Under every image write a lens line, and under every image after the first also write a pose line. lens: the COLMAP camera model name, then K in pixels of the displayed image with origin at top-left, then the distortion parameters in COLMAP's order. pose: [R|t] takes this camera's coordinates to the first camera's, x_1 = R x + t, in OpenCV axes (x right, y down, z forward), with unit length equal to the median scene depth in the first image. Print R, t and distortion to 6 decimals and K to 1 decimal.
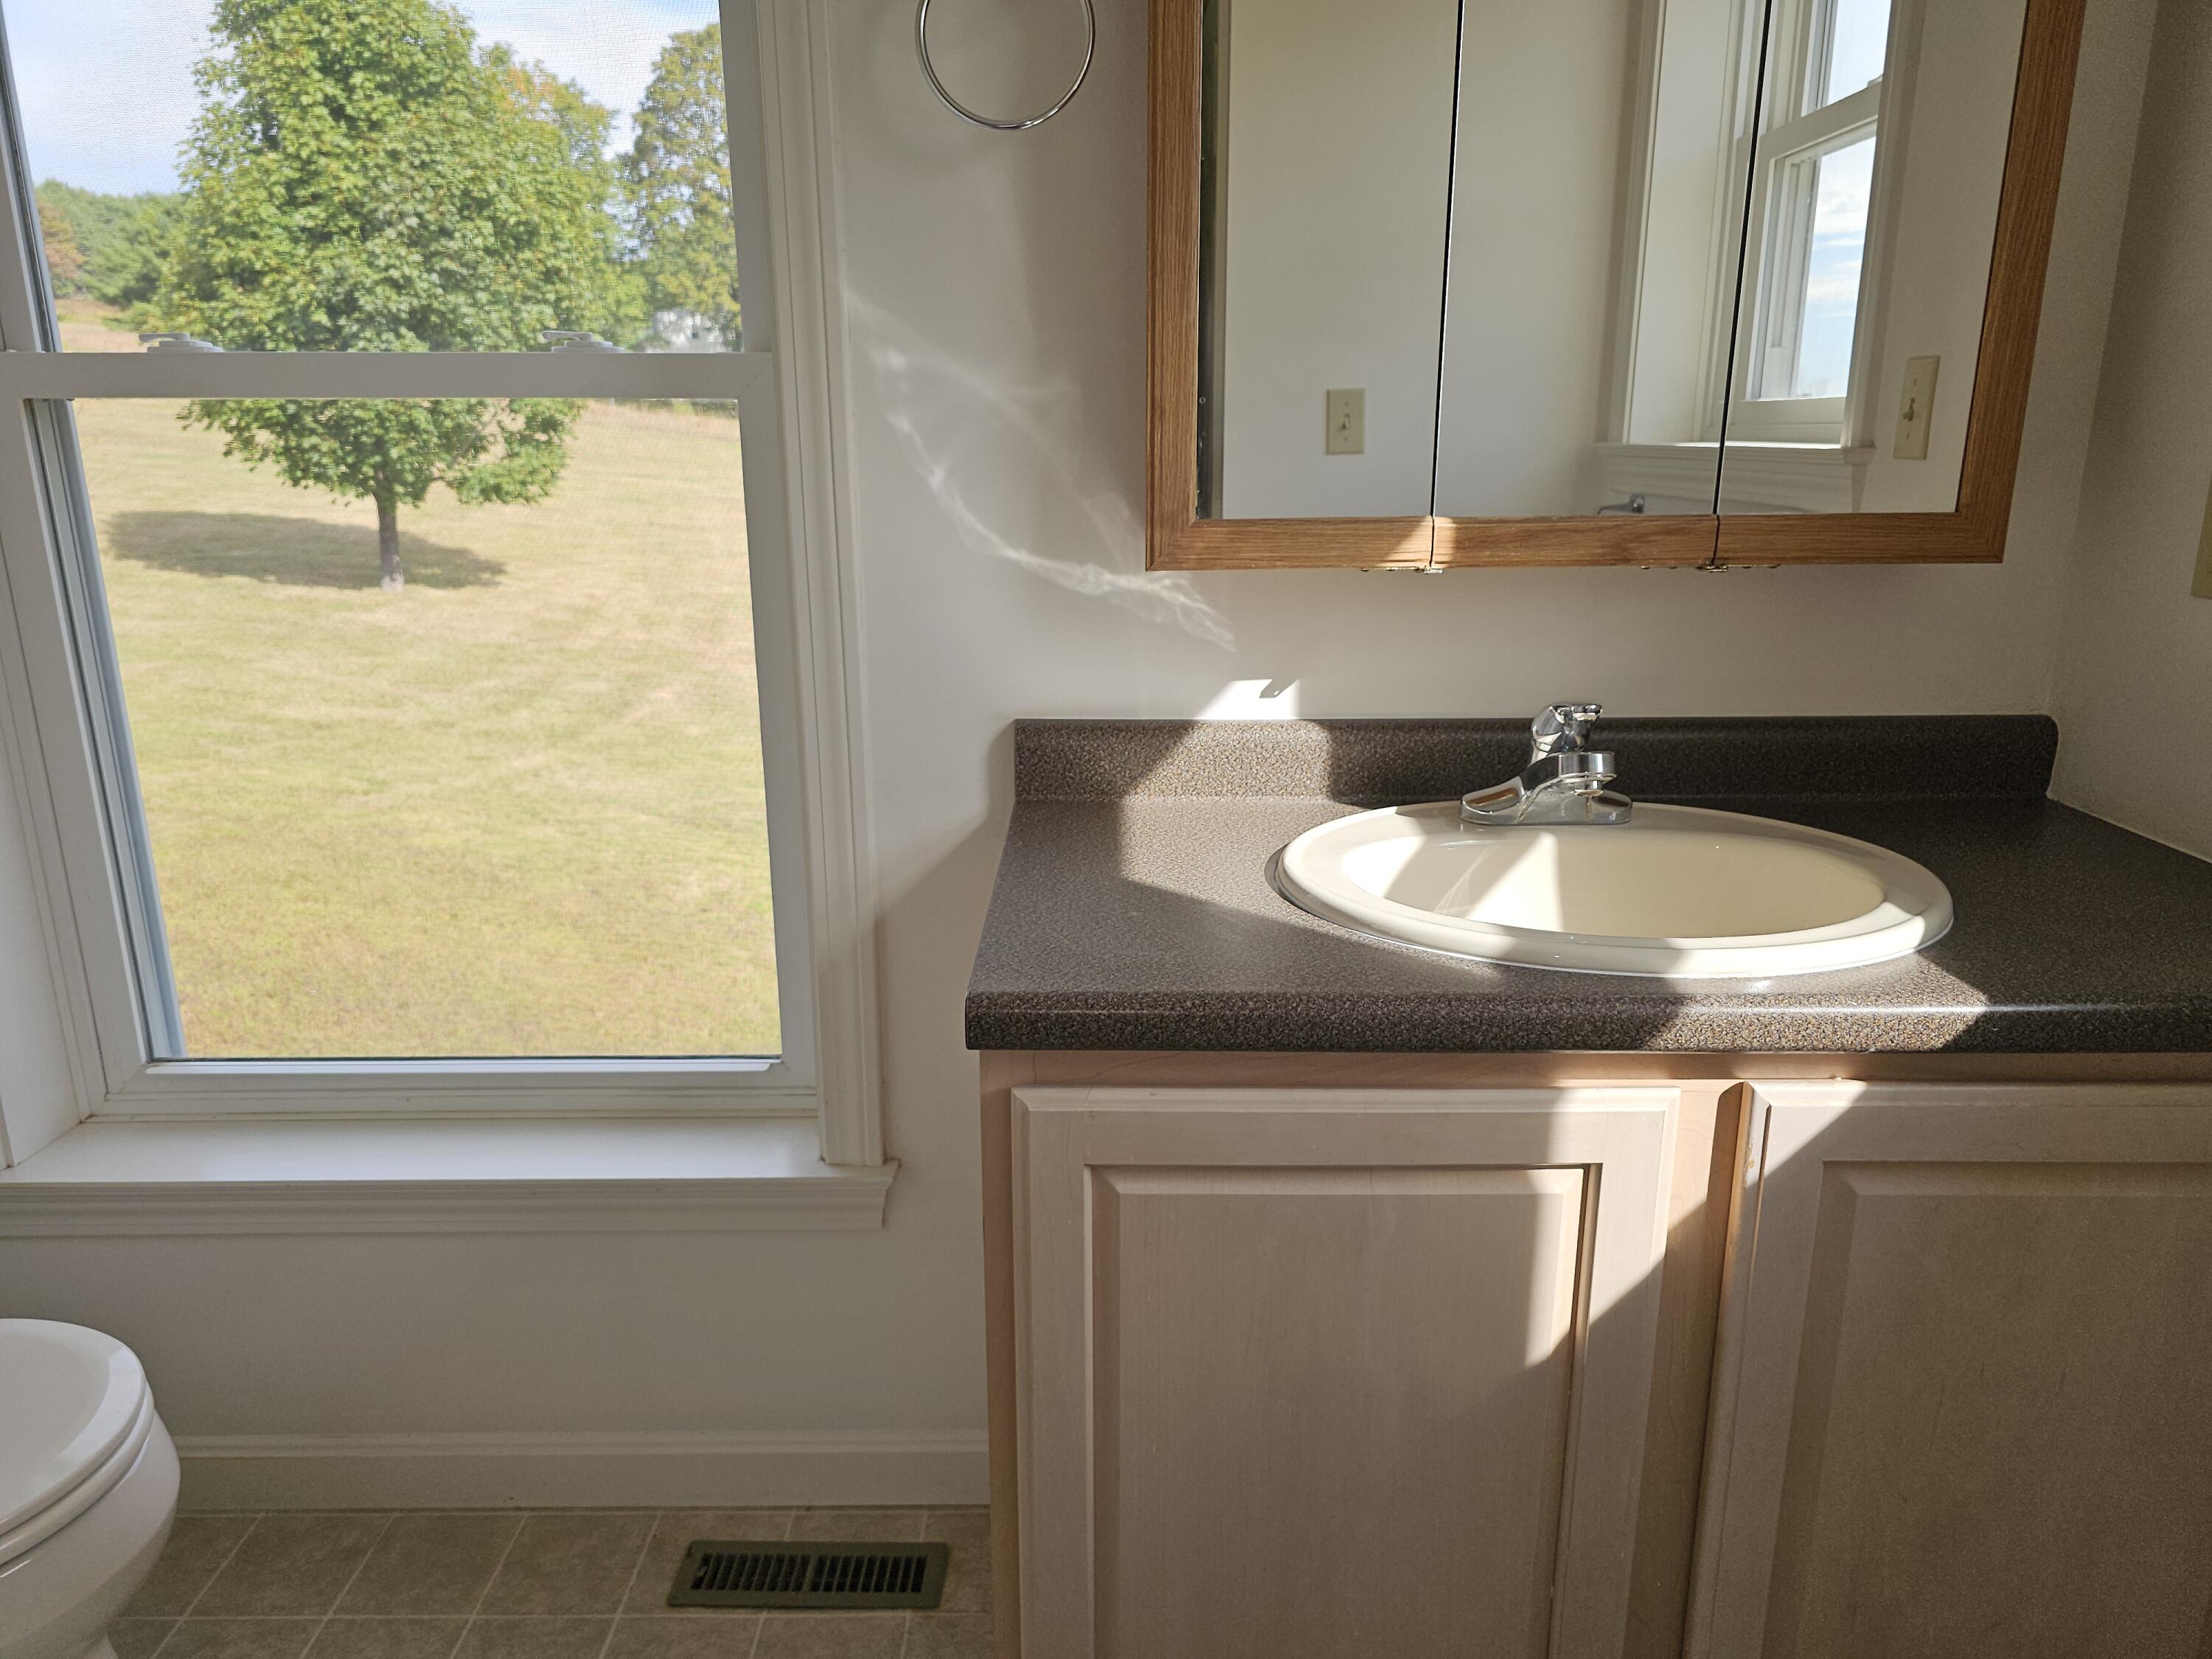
lens RADIAL K [[1486.7, 0, 1111.8], [0, 1486.7, 829.9], [0, 0, 1]] dist [0.061116, -0.060131]
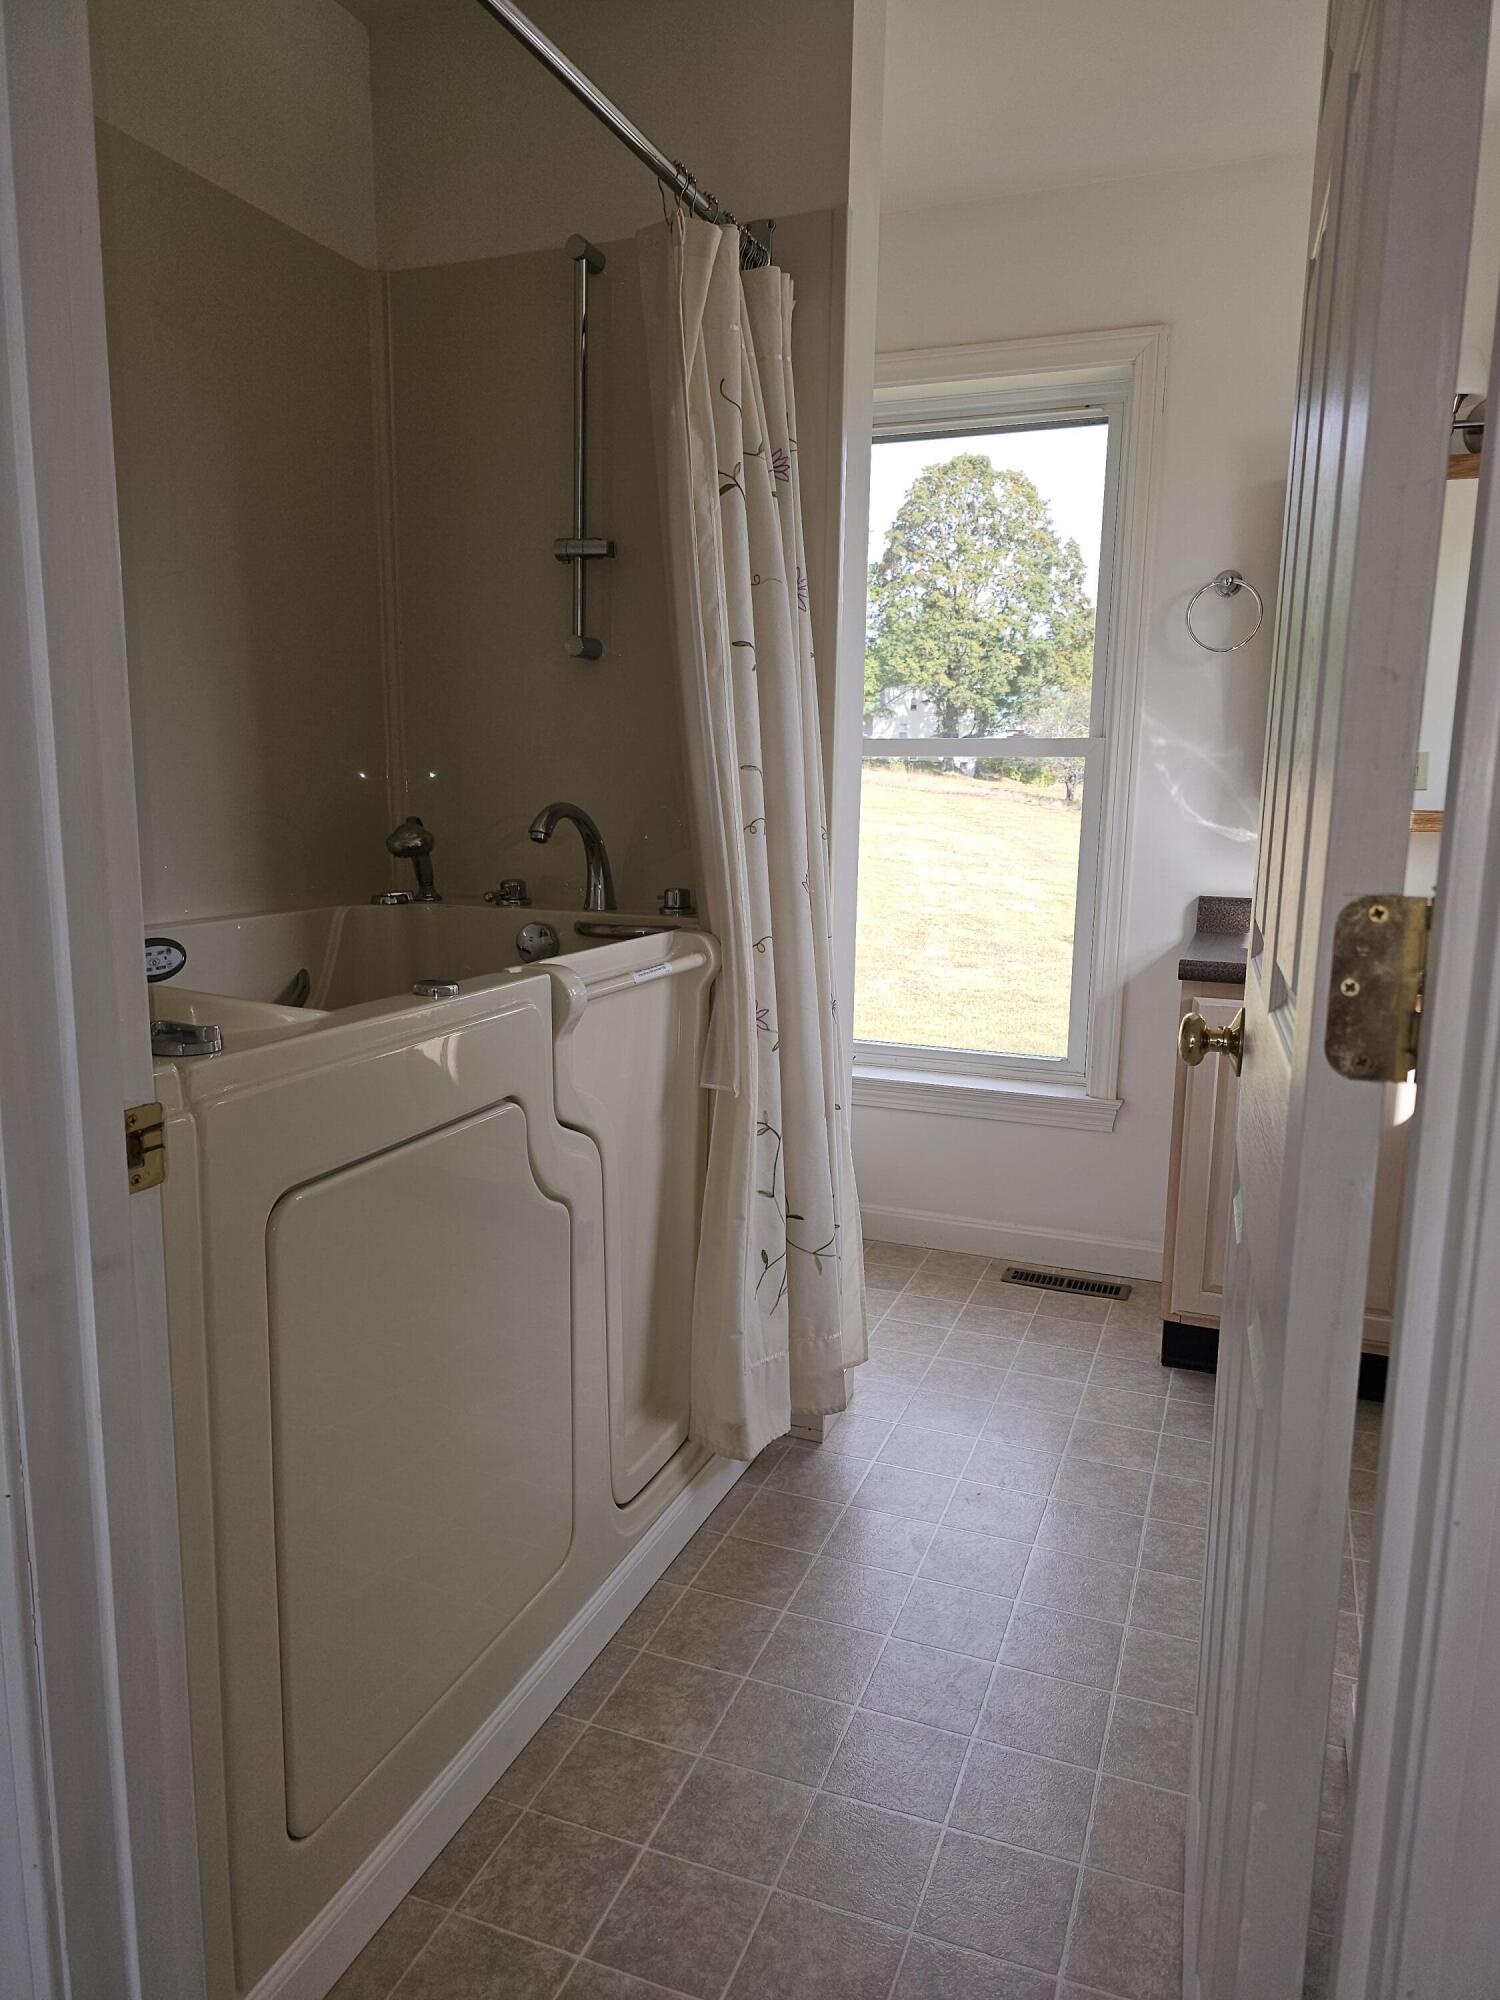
lens RADIAL K [[1344.2, 0, 743.2], [0, 1344.2, 994.7], [0, 0, 1]] dist [0.061116, -0.060131]
pose [[0.929603, 0.078616, -0.360081, 0.002094], [-0.116787, 0.989472, -0.085473, 0.016402], [0.349571, 0.121509, 0.928997, -0.056067]]
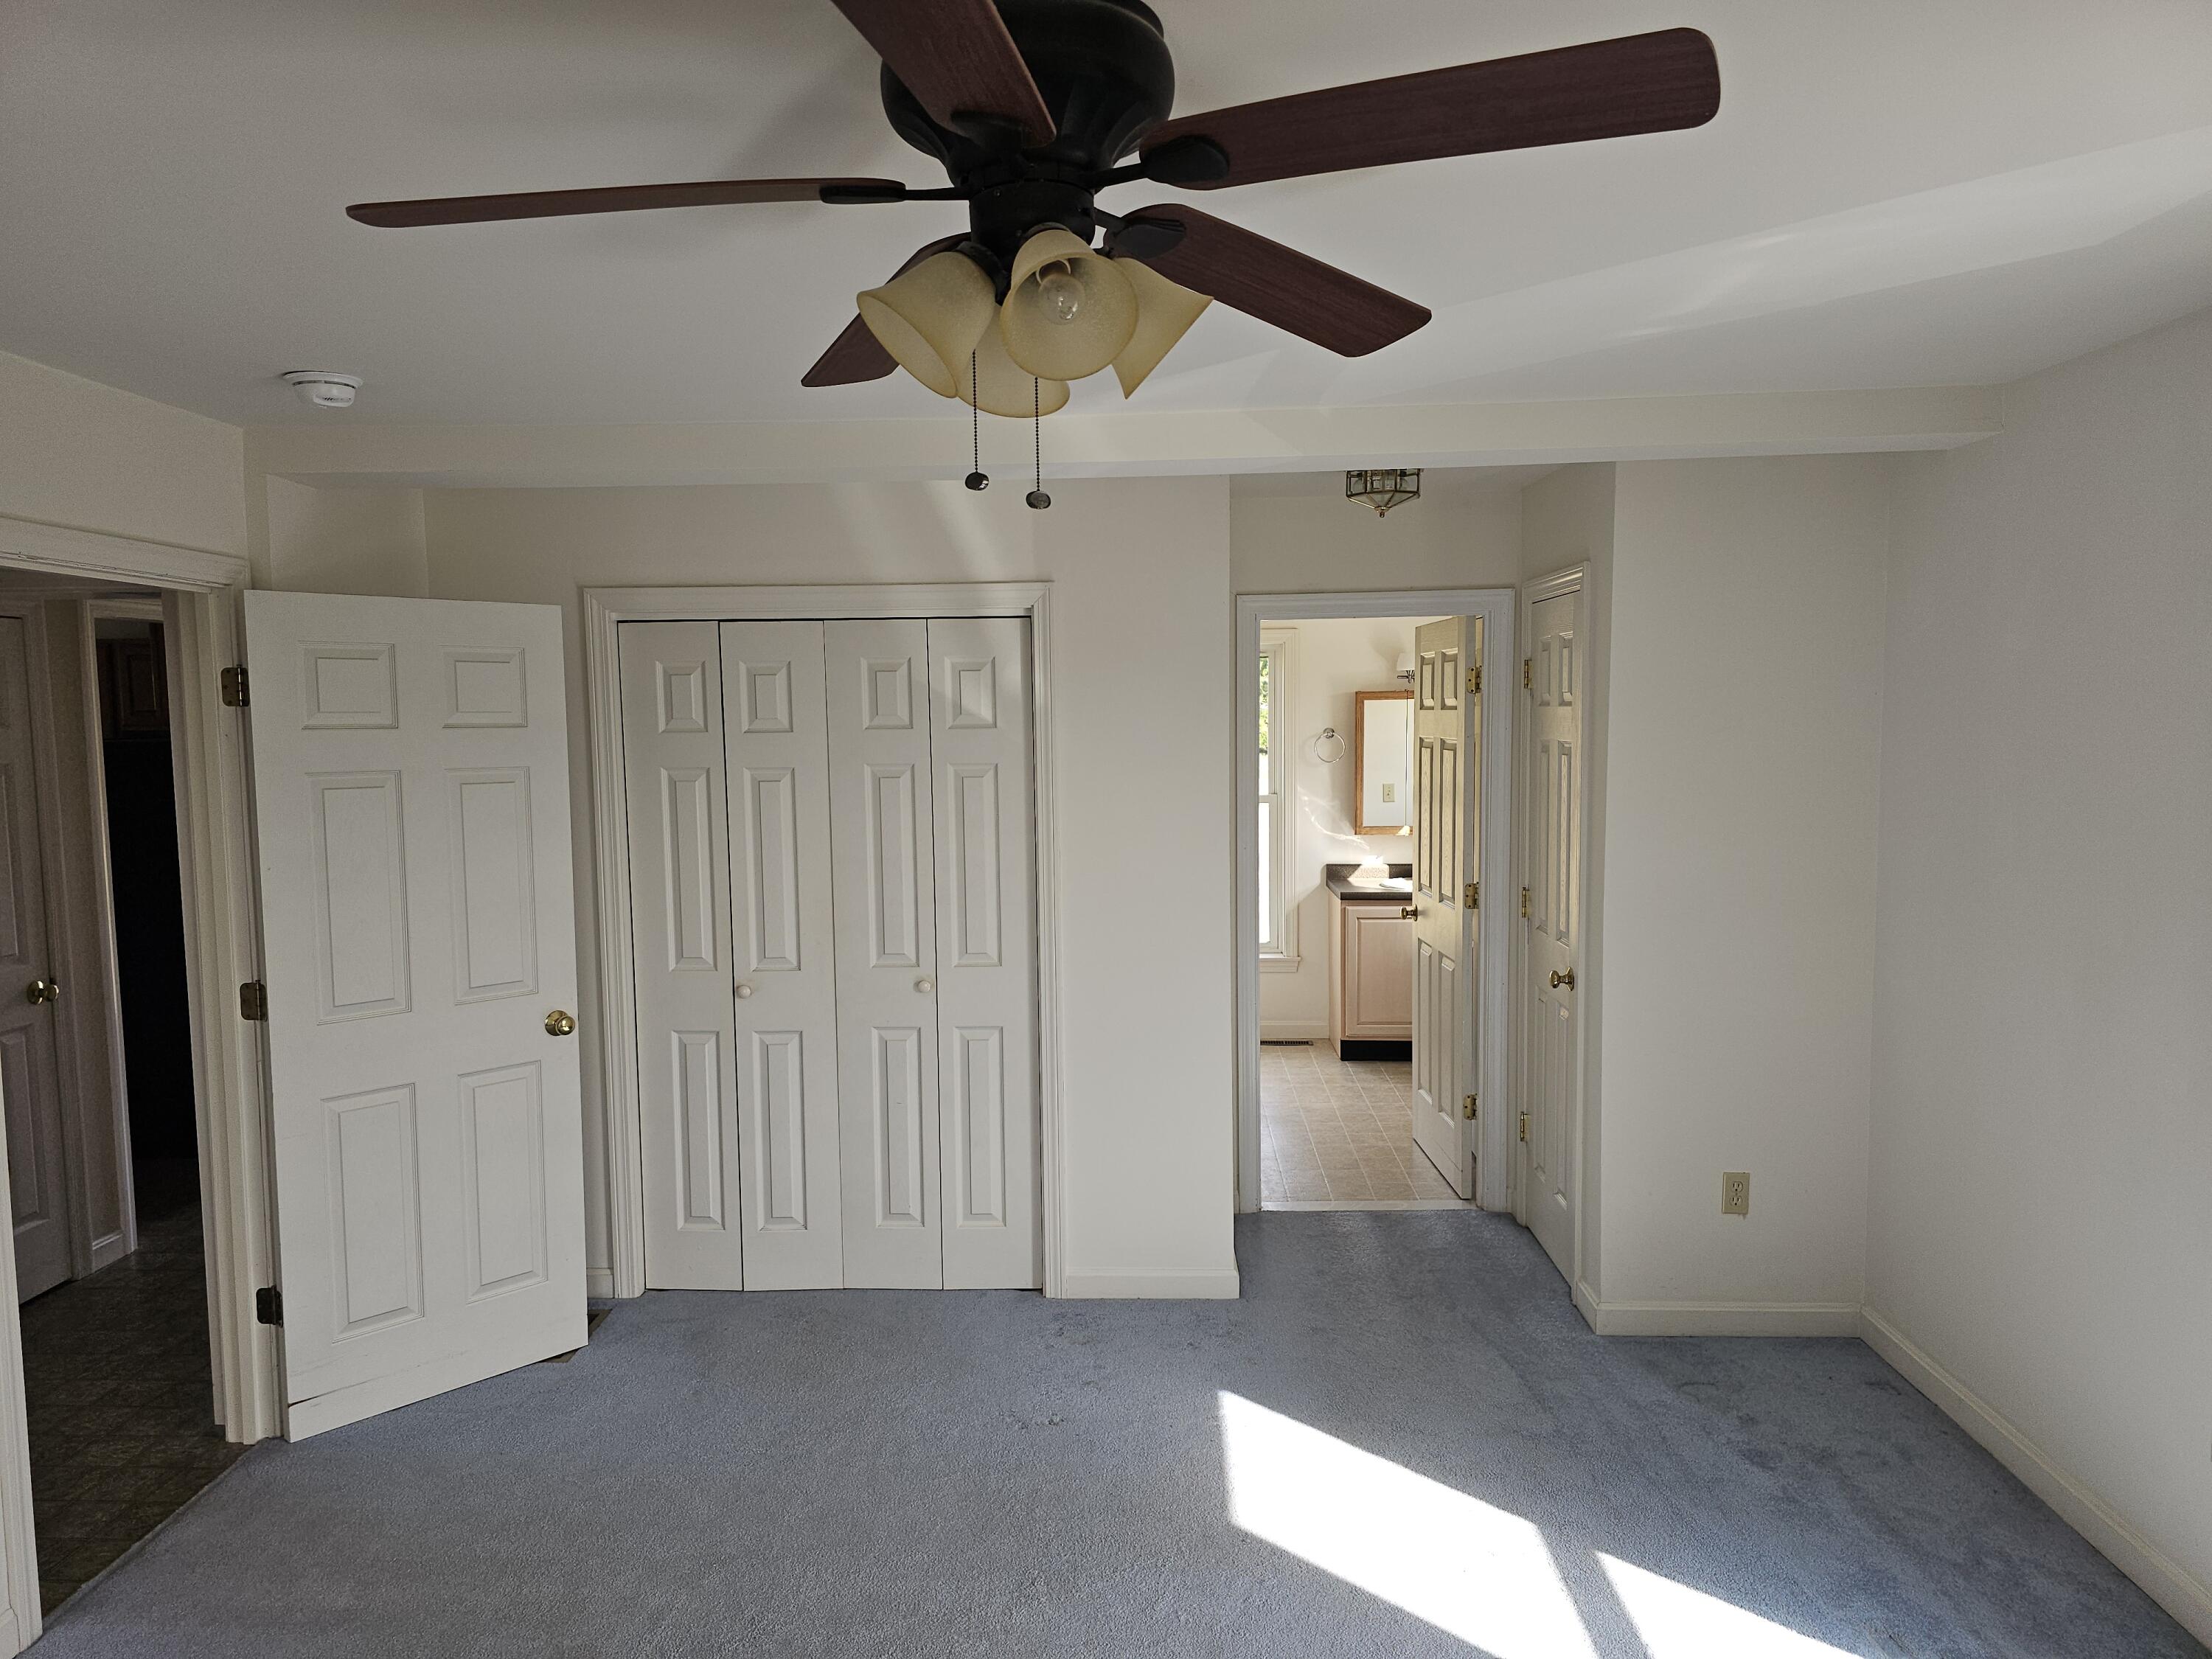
lens RADIAL K [[1486.7, 0, 1111.8], [0, 1486.7, 829.9], [0, 0, 1]] dist [0.061116, -0.060131]
pose [[0.999476, -0.005963, -0.031806, -0.032150], [-0.000082, 0.982401, -0.186782, 0.038643], [0.032360, 0.186687, 0.981886, -0.205526]]
